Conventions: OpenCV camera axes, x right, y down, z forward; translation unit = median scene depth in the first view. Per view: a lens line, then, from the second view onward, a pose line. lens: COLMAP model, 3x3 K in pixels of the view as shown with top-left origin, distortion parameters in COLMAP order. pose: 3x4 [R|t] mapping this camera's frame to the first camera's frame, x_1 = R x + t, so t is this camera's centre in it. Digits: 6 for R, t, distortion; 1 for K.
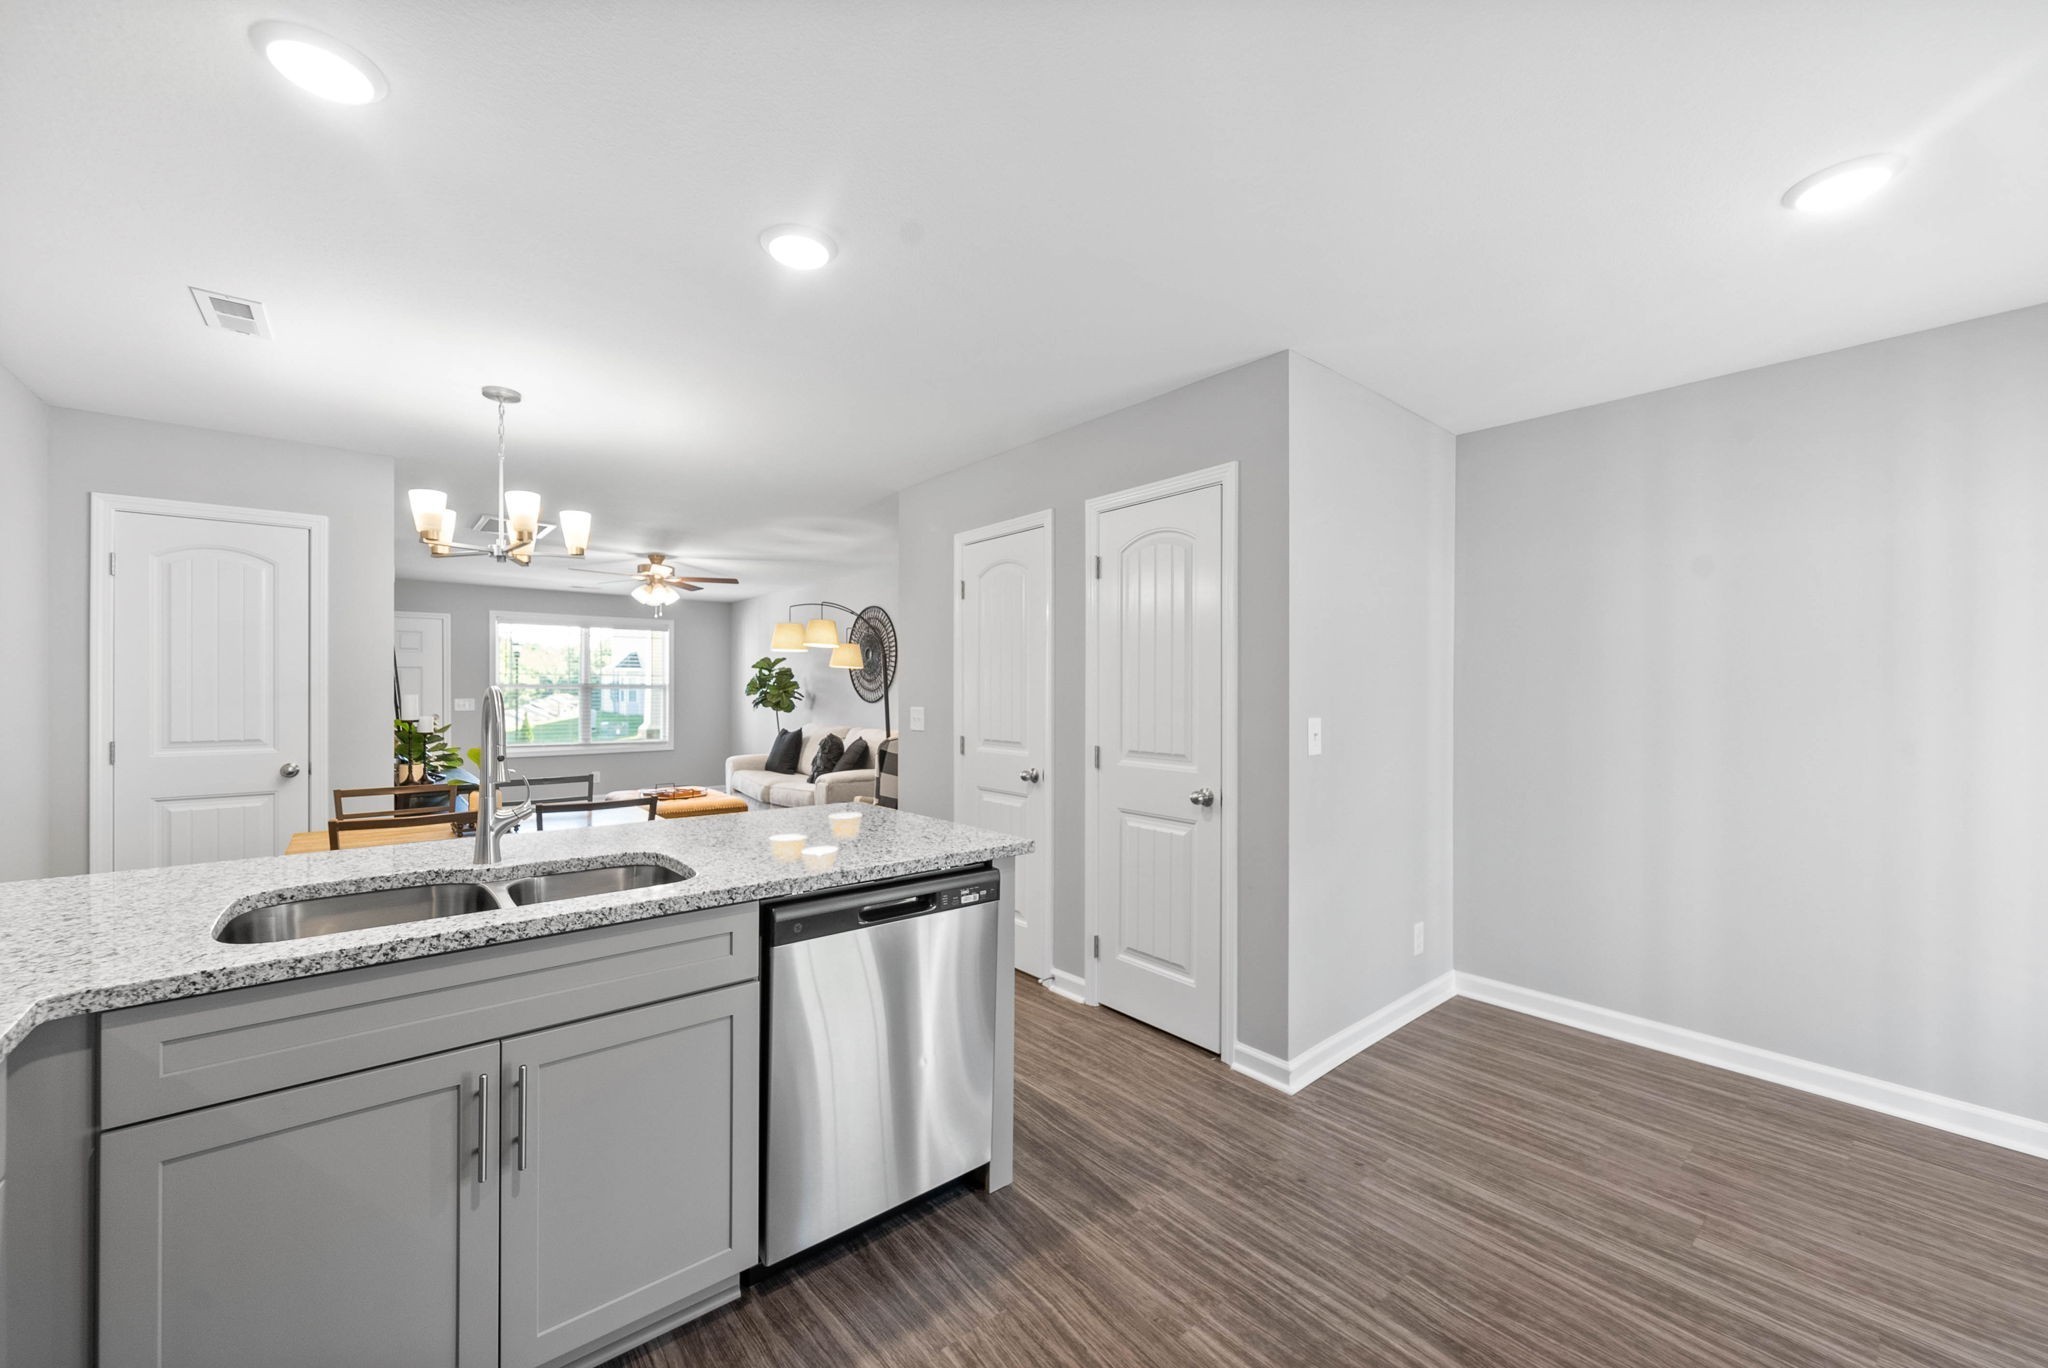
lens RADIAL K [[769.8, 0, 1023.3], [0, 769.8, 691.1], [0, 0, 1]] dist [-0.000938, -0.000313]
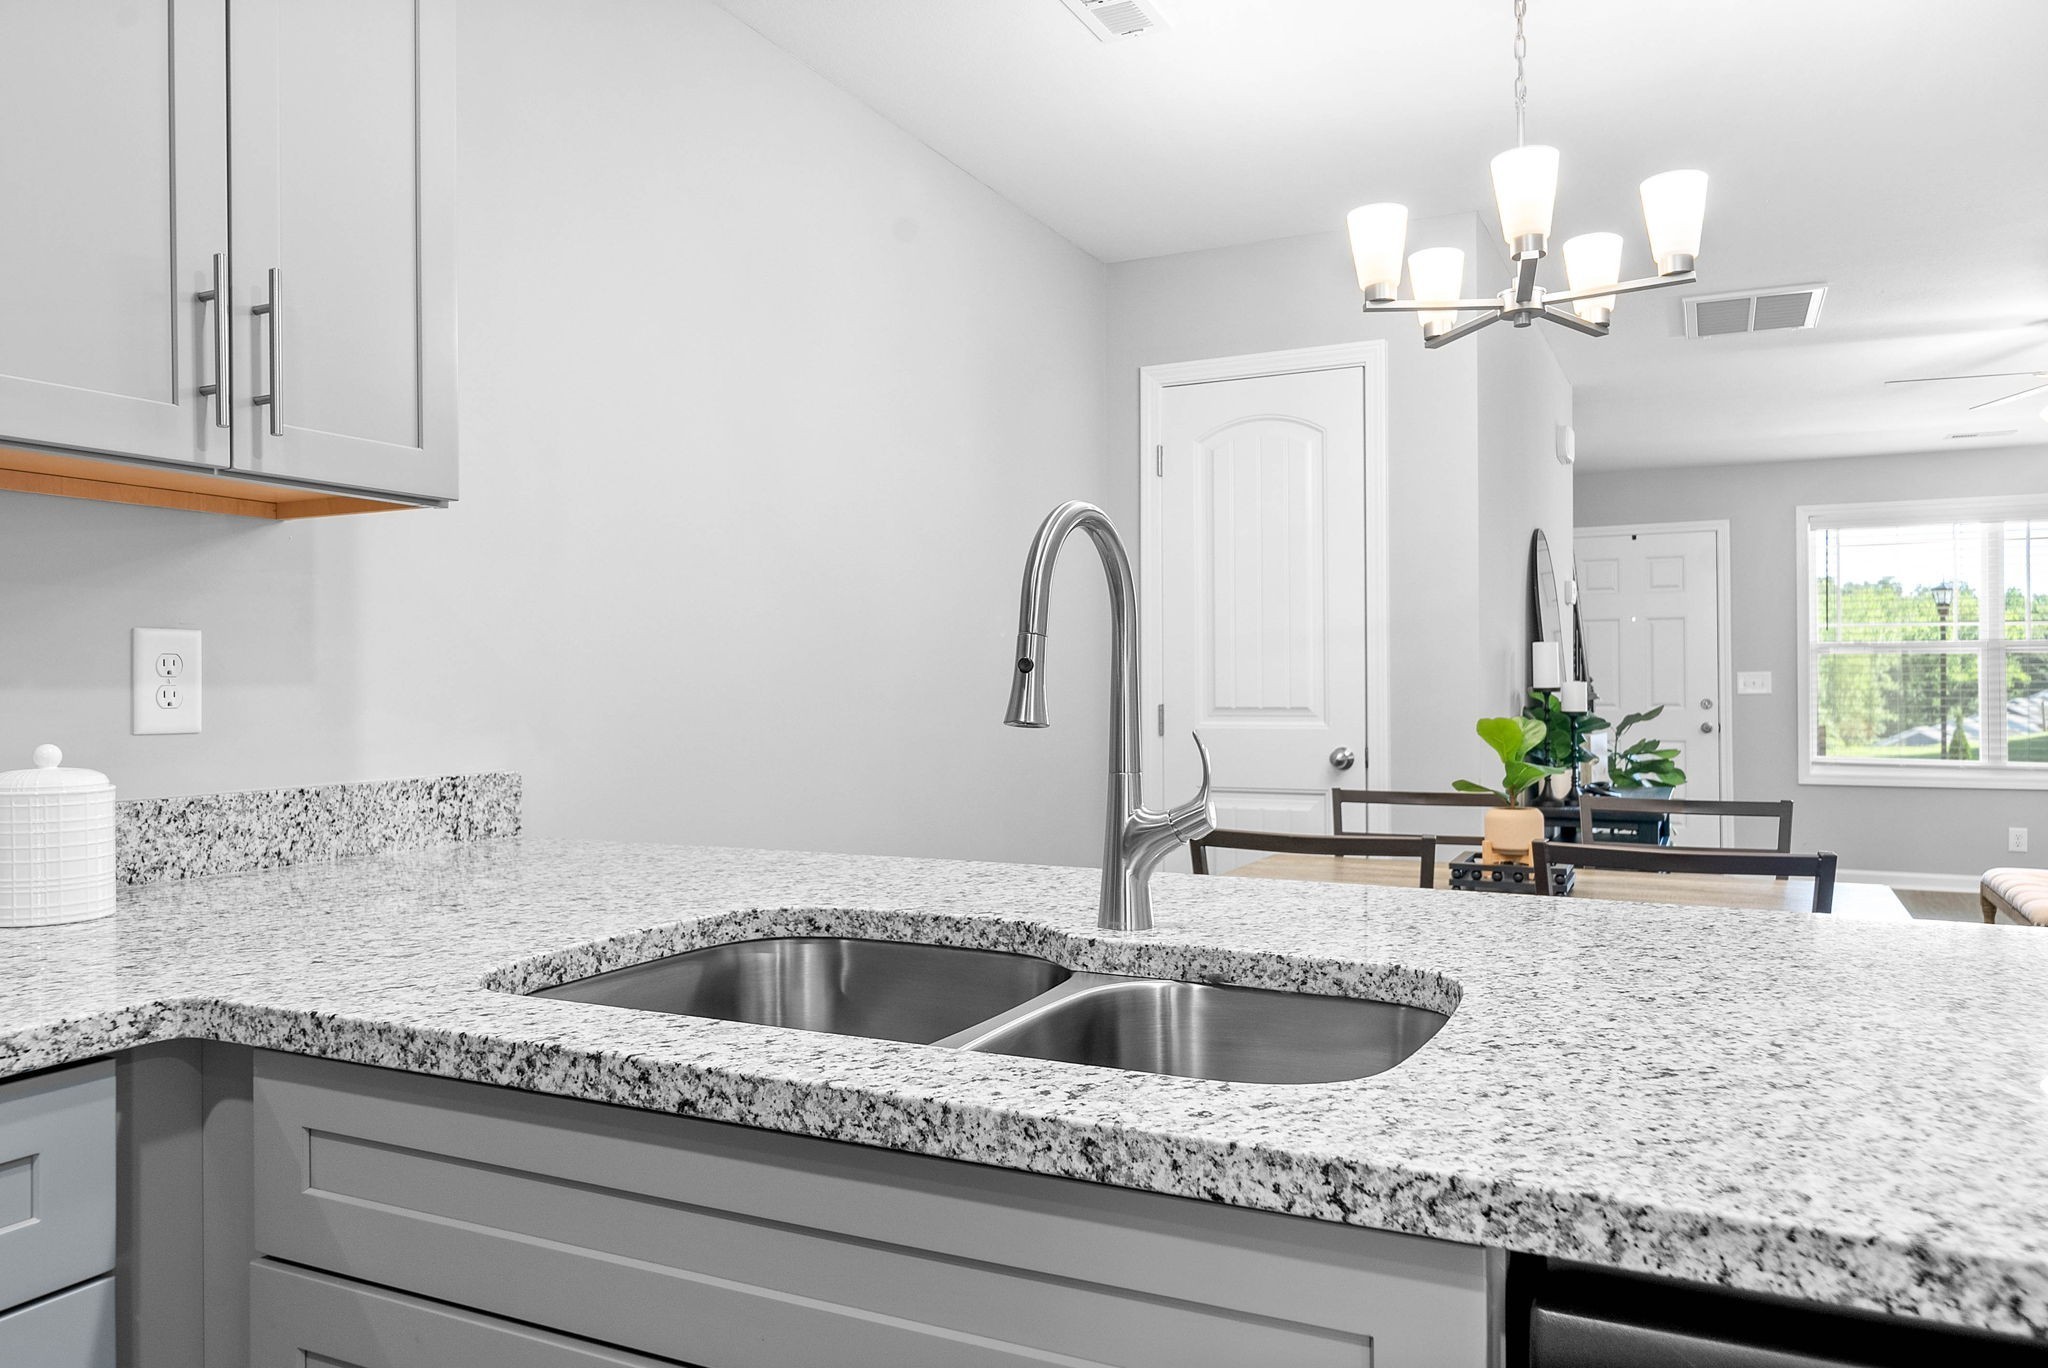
lens RADIAL K [[1424.1, 0, 1026.4], [0, 1424.1, 677.8], [0, 0, 1]] dist [-0.000655, -0.001532]
pose [[0.397030, -0.010320, -0.917748, 0.004713], [0.009008, 0.999932, -0.007348, 0.105855], [0.917761, -0.005350, 0.397096, 0.749045]]
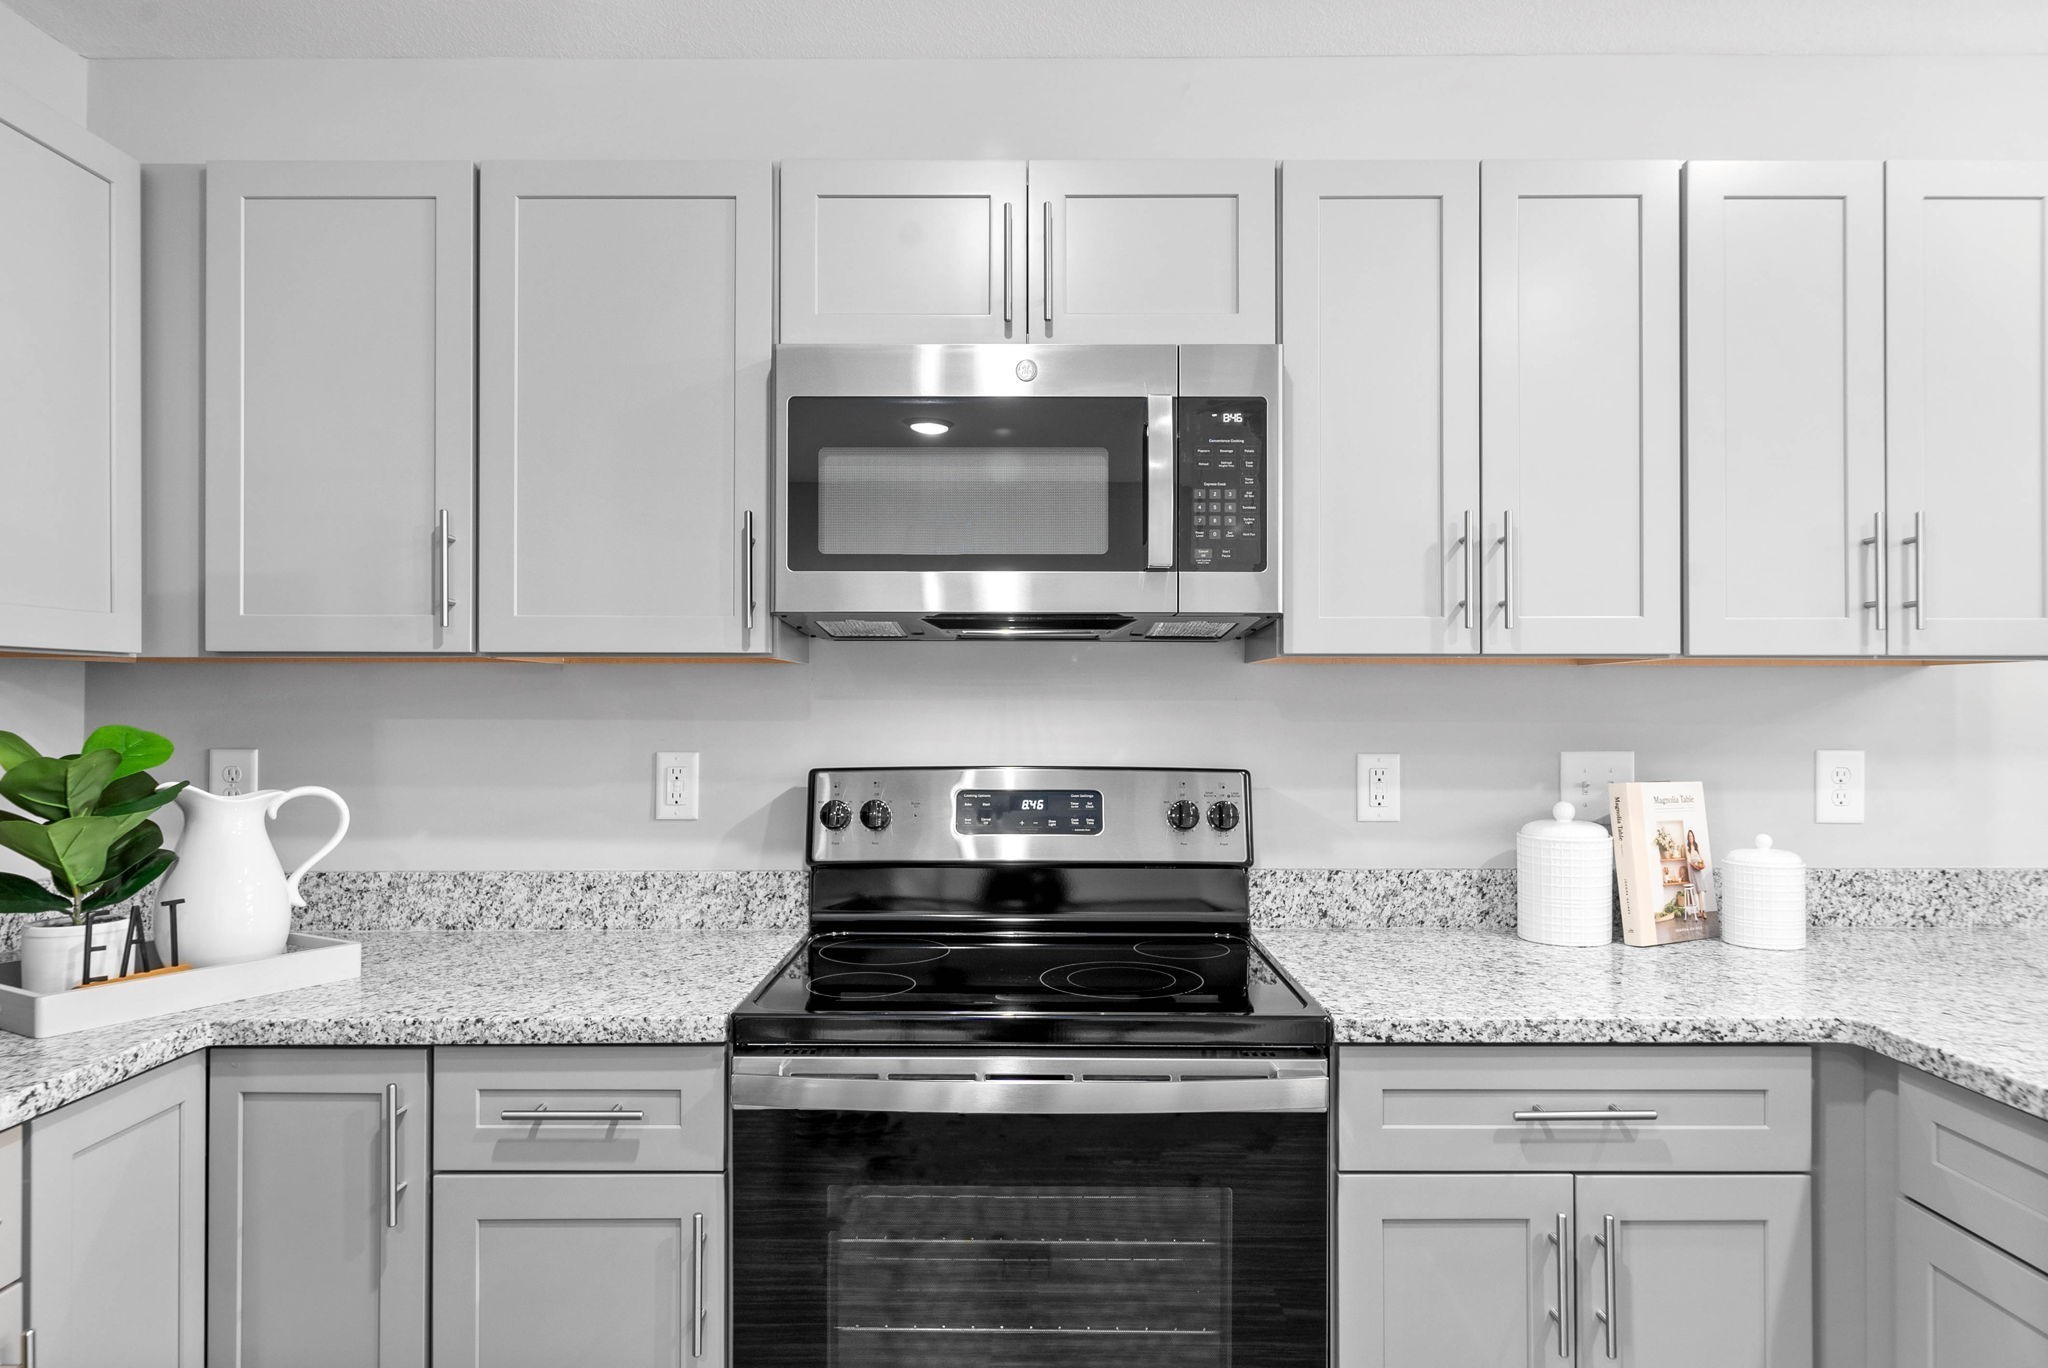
lens RADIAL K [[1274.4, 0, 1024.0], [0, 1274.4, 692.6], [0, 0, 1]] dist [0.004910, -0.001083]
pose [[-0.642553, -0.010866, -0.766164, 0.415275], [-0.005135, 0.999938, -0.009875, 0.004539], [0.766224, -0.002411, -0.642569, 0.795525]]
